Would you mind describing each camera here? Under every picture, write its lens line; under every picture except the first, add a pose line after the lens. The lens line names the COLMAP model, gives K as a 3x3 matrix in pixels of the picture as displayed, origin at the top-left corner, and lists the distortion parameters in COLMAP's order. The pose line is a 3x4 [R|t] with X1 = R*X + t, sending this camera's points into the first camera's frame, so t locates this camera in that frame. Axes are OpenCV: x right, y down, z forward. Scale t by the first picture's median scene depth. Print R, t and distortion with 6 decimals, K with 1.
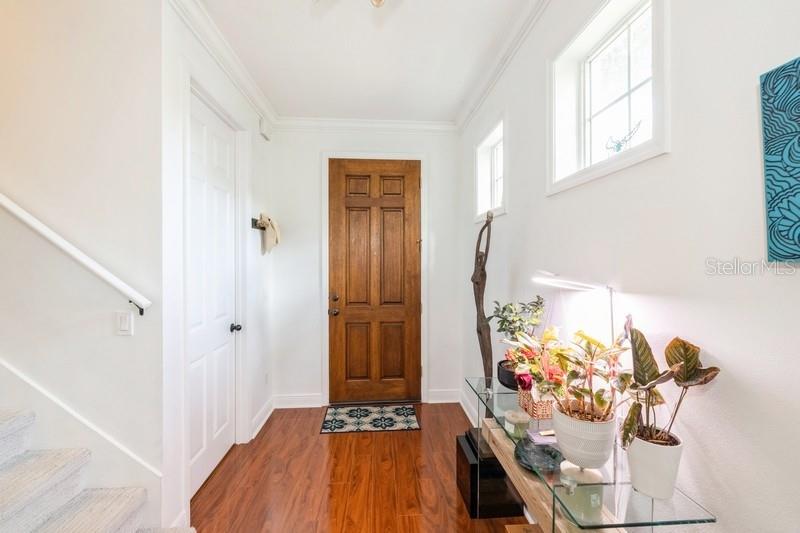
lens RADIAL K [[336.2, 0, 396.4], [0, 336.2, 258.2], [0, 0, 1]] dist [0.000386, -0.000116]
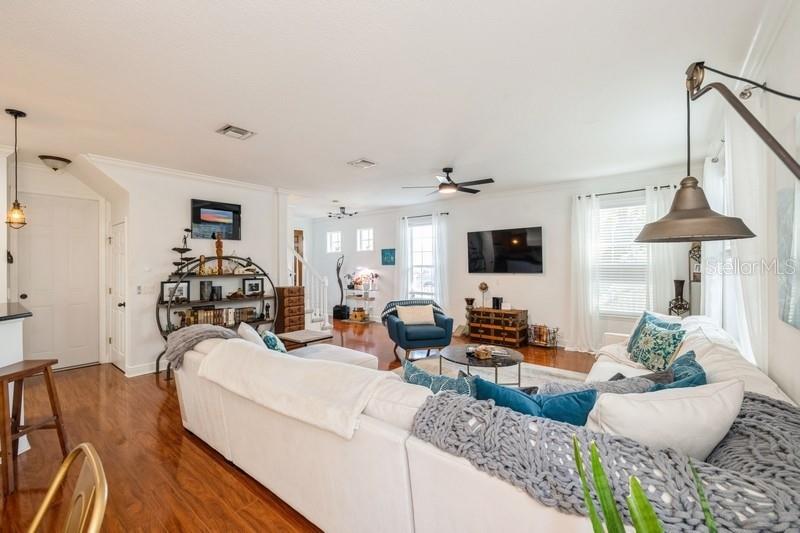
lens RADIAL K [[336.2, 0, 395.0], [0, 336.2, 263.2], [0, 0, 1]] dist [0.000386, -0.000116]
pose [[0.667485, 0.000877, 0.744622, -1.577144], [0.003462, 0.999985, -0.004281, 0.003034], [-0.744615, 0.005436, 0.667472, -1.545002]]
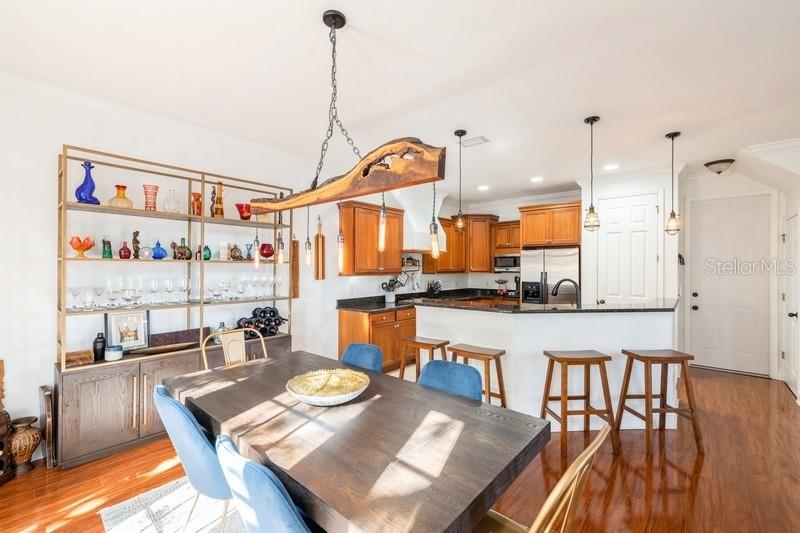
lens RADIAL K [[336.2, 0, 402.5], [0, 336.2, 267.3], [0, 0, 1]] dist [0.000386, -0.000116]
pose [[0.719698, 0.003906, -0.694276, -1.465304], [-0.003158, 0.999992, 0.002352, 0.003952], [0.694280, 0.000500, 0.719705, -1.524345]]
